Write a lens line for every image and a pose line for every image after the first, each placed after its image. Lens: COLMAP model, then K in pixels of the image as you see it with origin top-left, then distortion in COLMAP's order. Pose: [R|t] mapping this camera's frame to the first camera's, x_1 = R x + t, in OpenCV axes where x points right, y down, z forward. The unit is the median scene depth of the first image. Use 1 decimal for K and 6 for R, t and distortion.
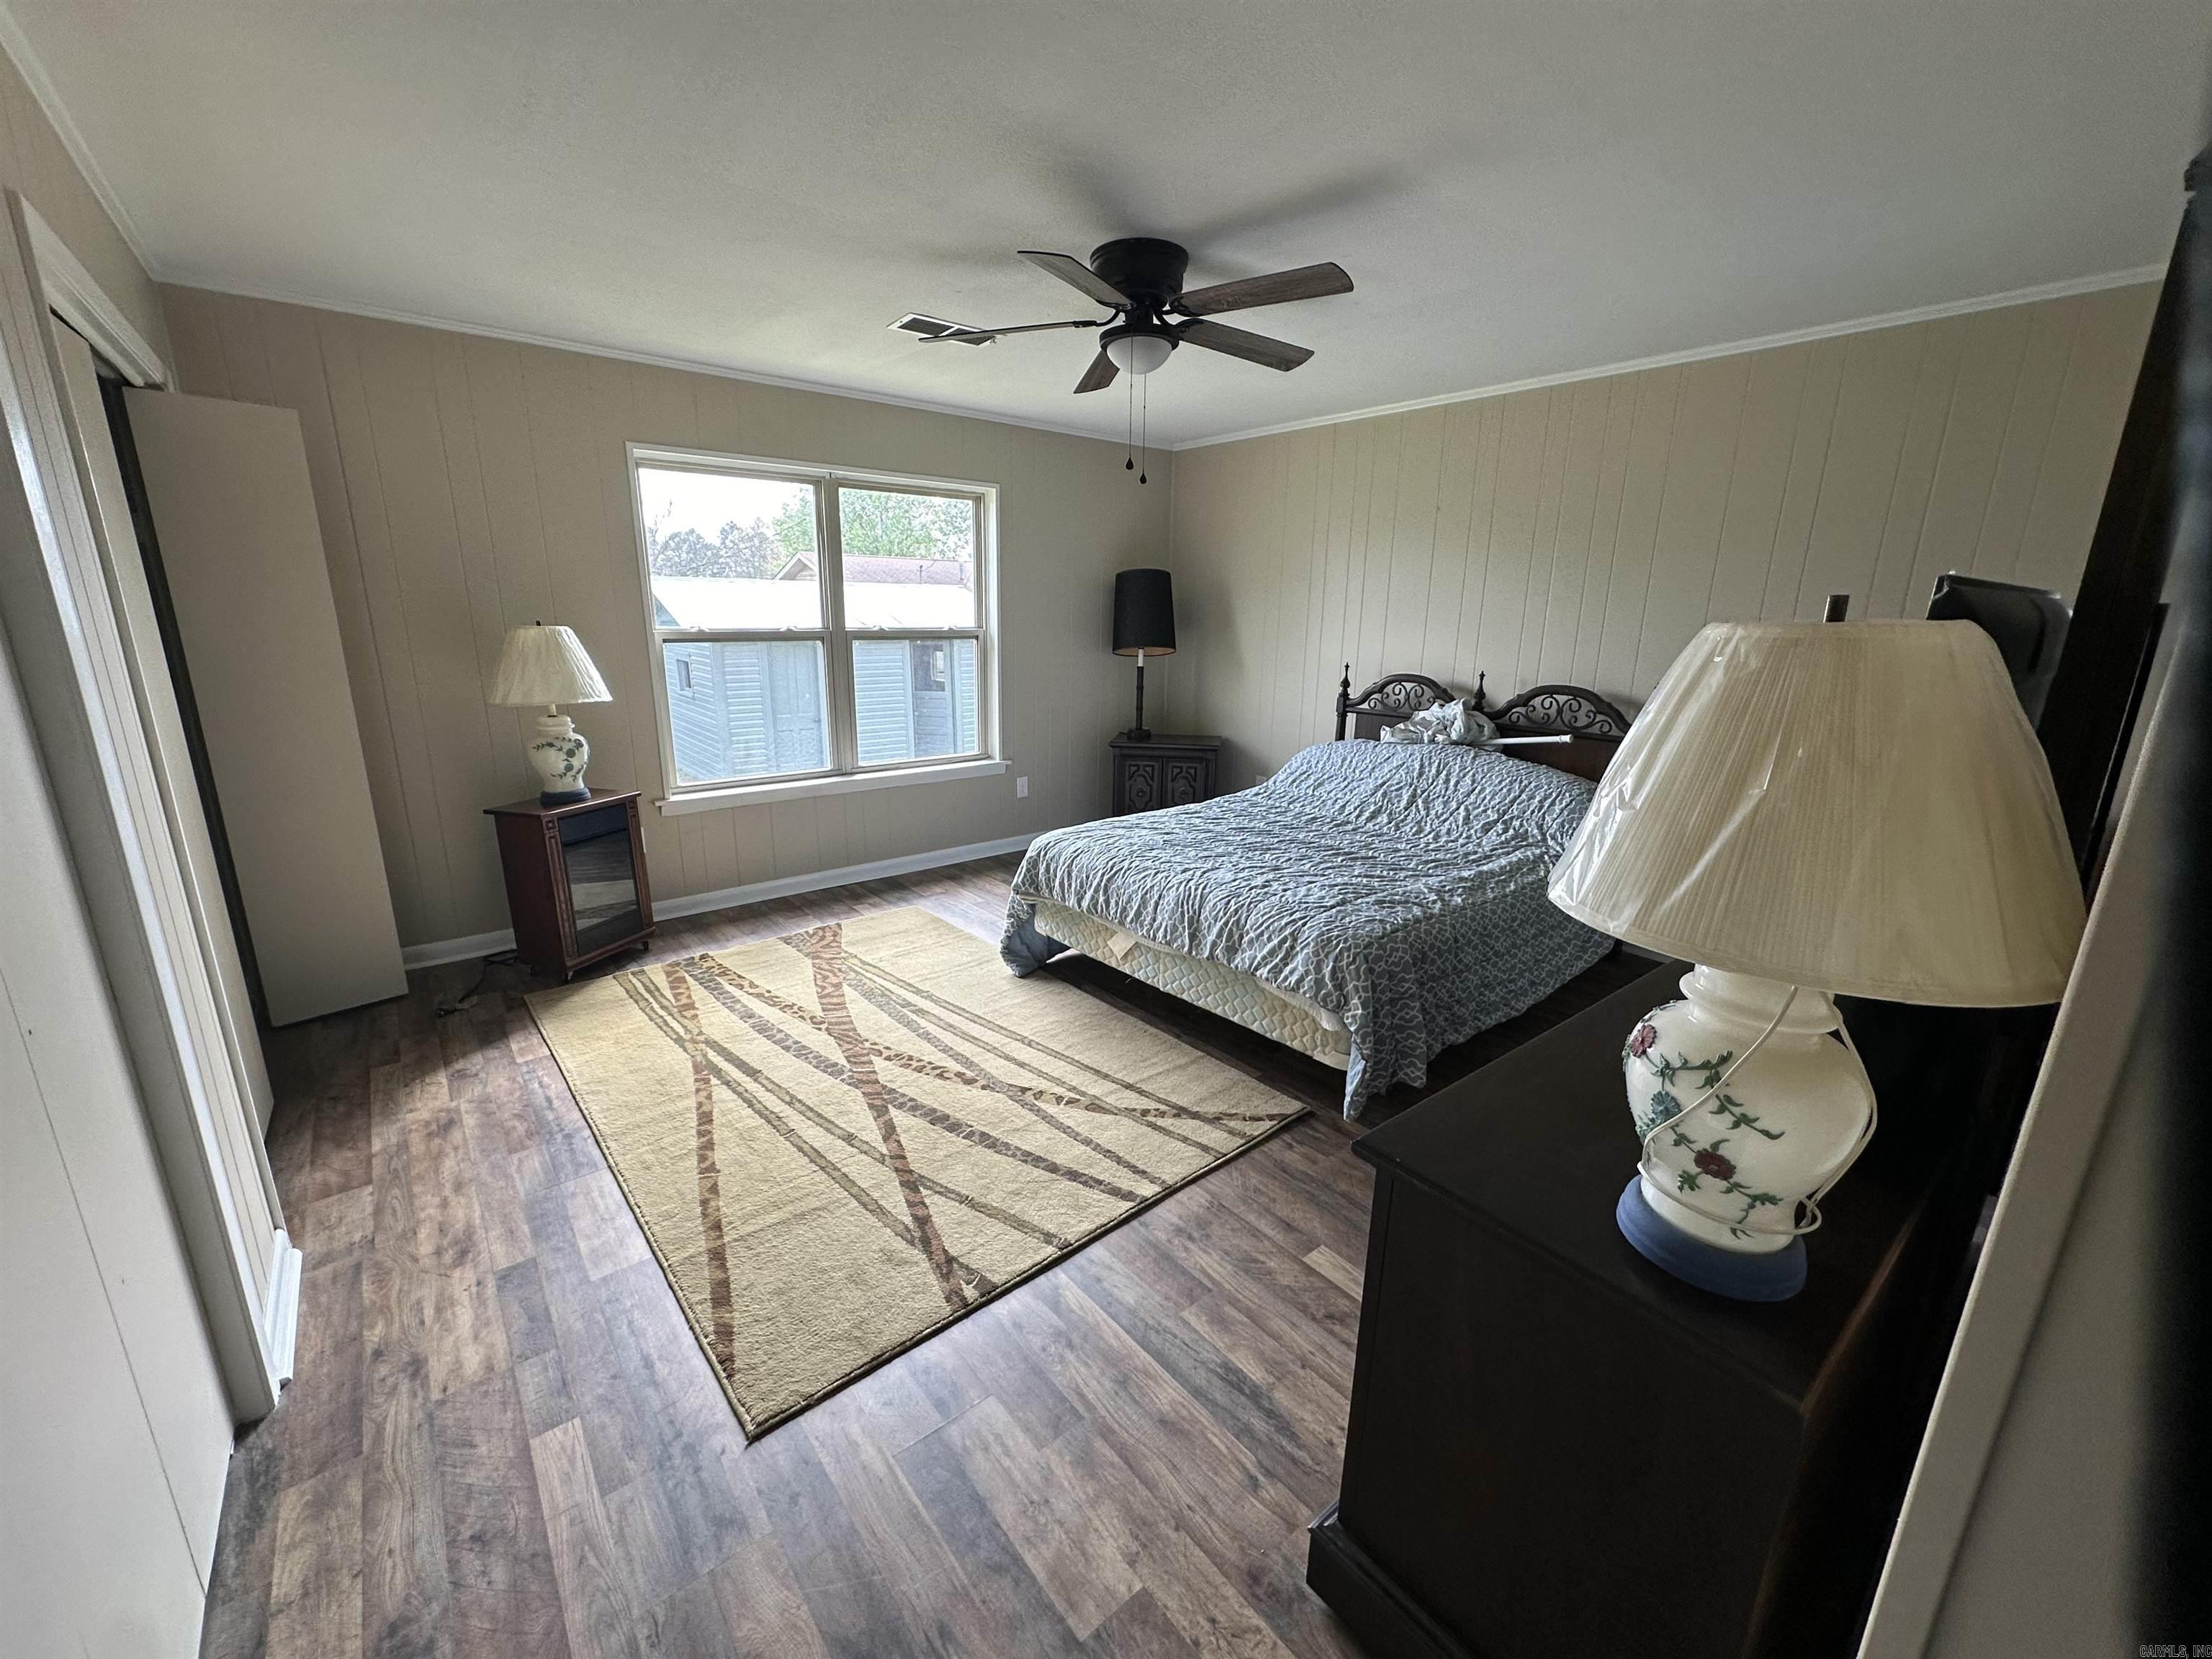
lens RADIAL K [[879.8, 0, 1110.6], [0, 879.8, 831.4], [0, 0, 1]] dist [-0.000694, -0.000253]
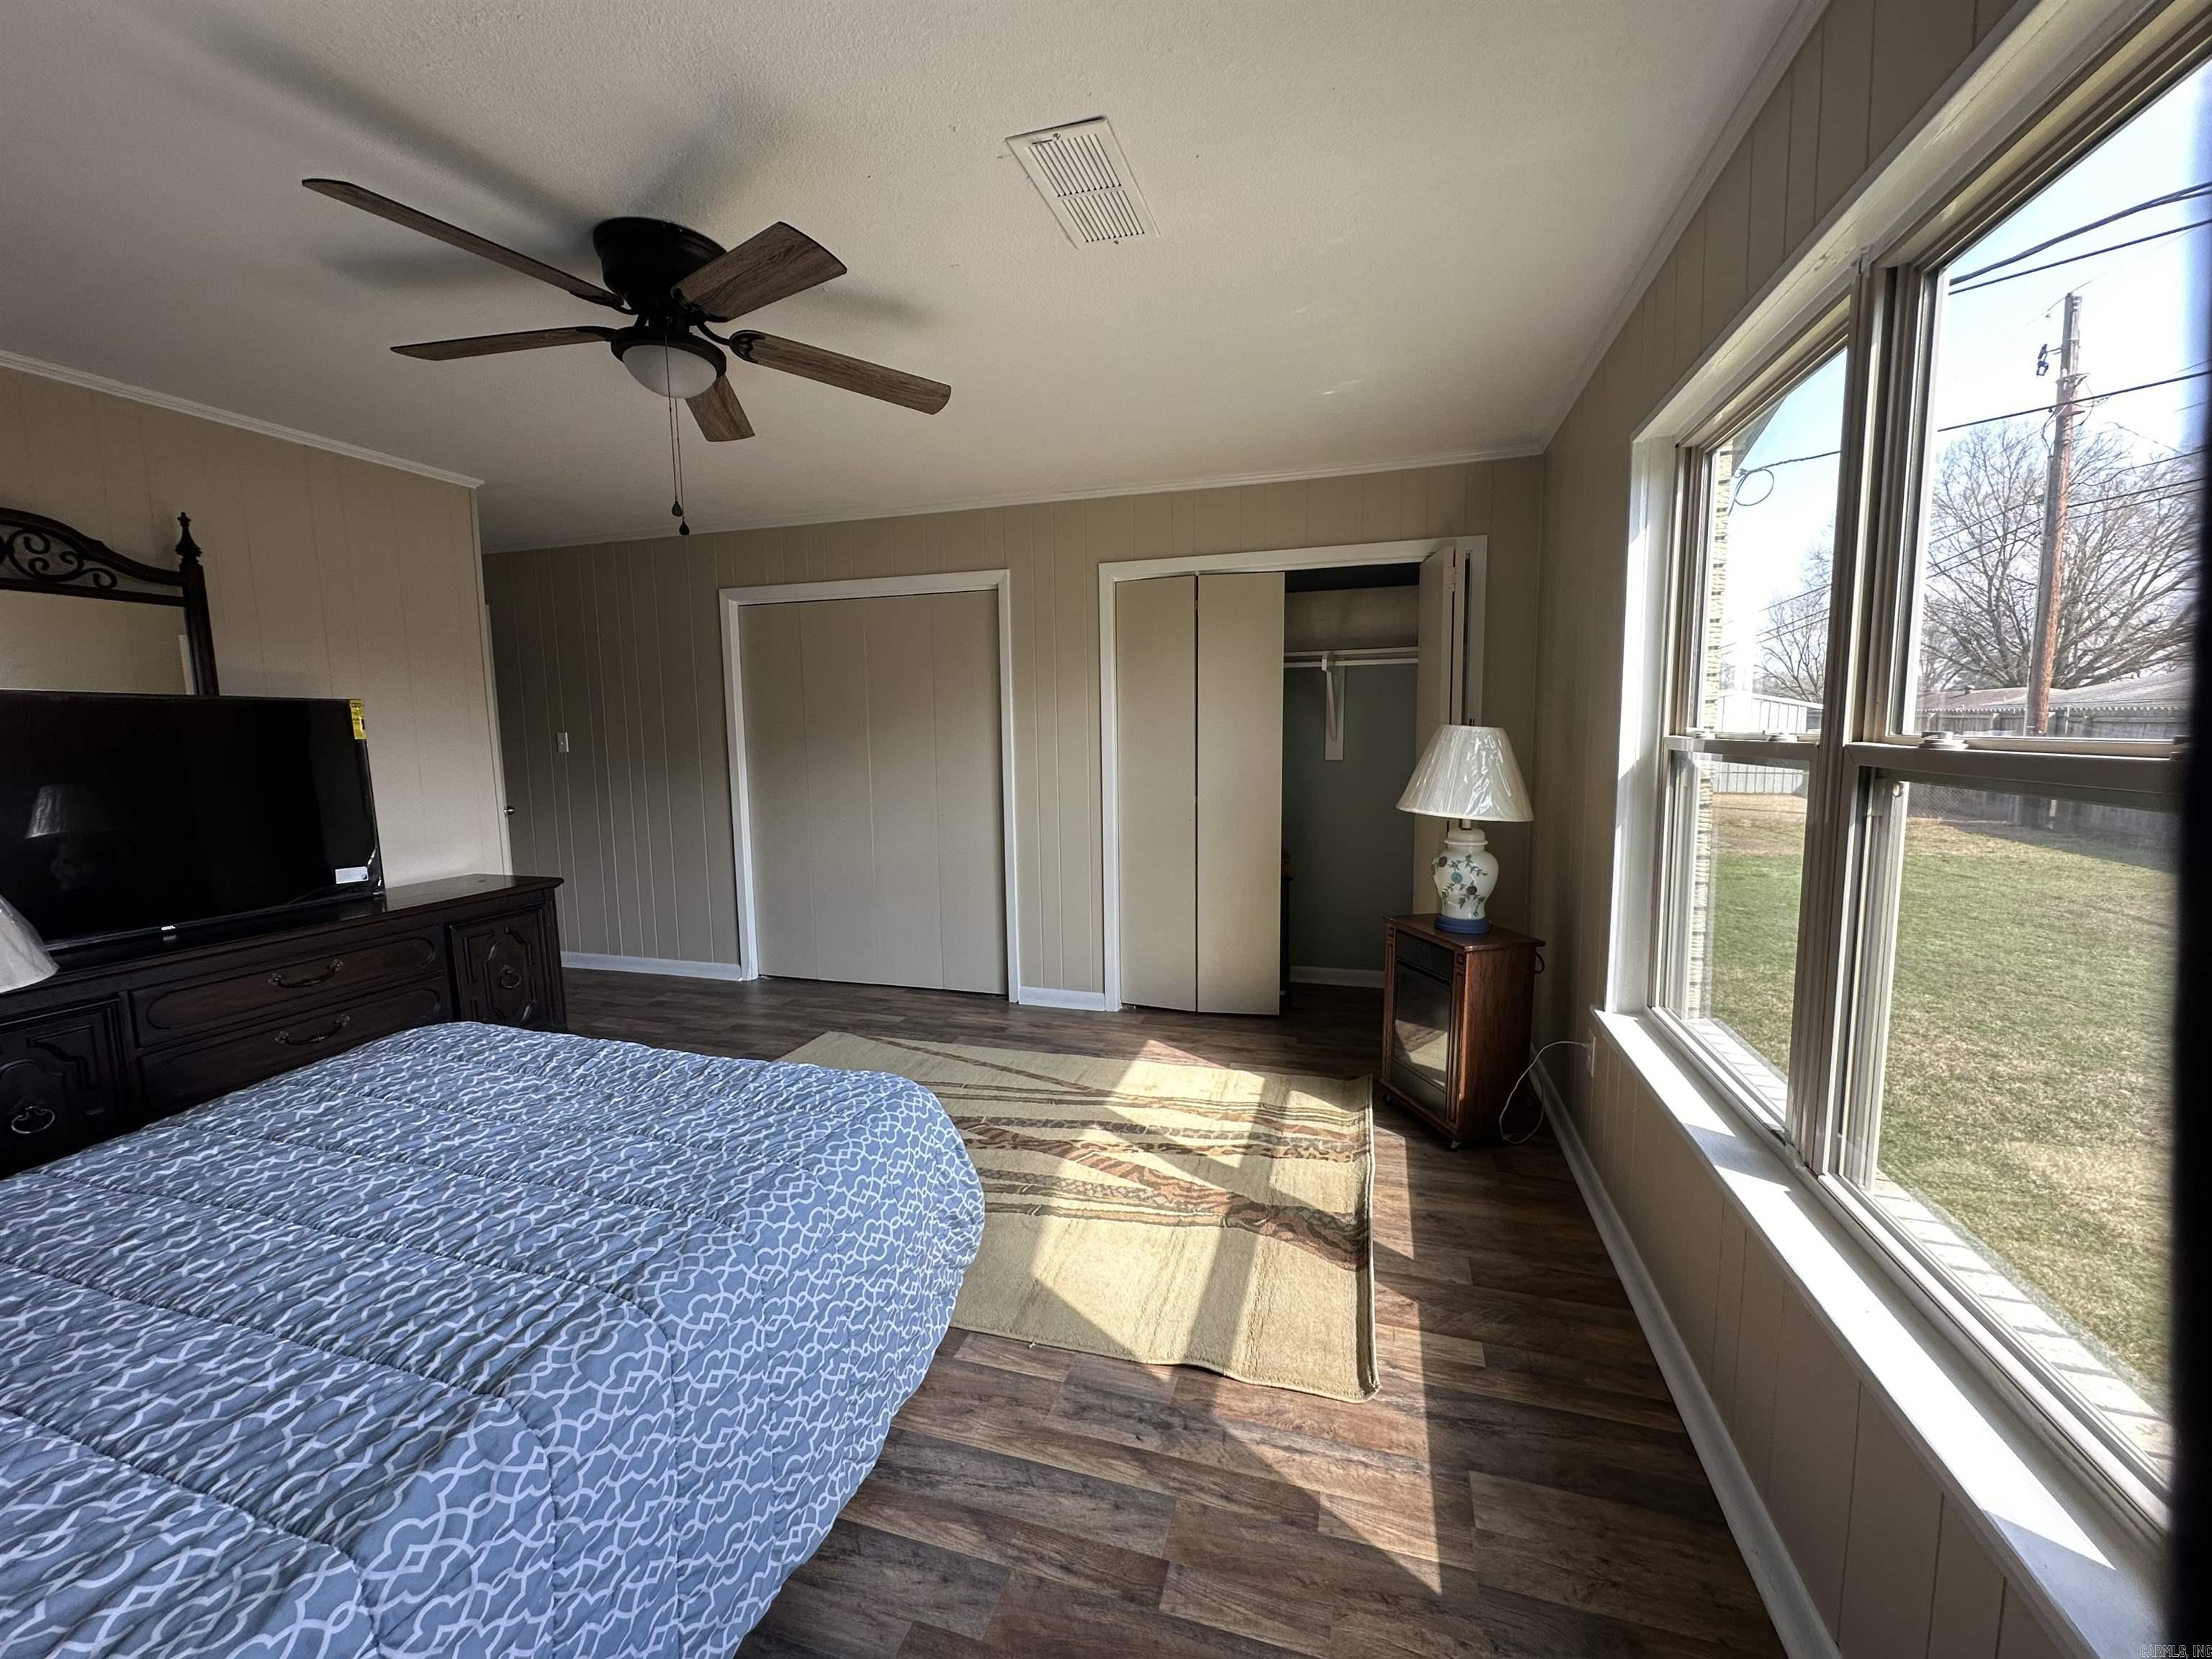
lens RADIAL K [[879.8, 0, 1118.7], [0, 879.8, 822.8], [0, 0, 1]] dist [-0.000694, -0.000253]
pose [[-0.829197, 0.063732, -0.555311, 0.137768], [-0.133771, 0.941982, 0.307857, -0.400159], [0.542713, 0.329558, -0.772563, 1.639403]]
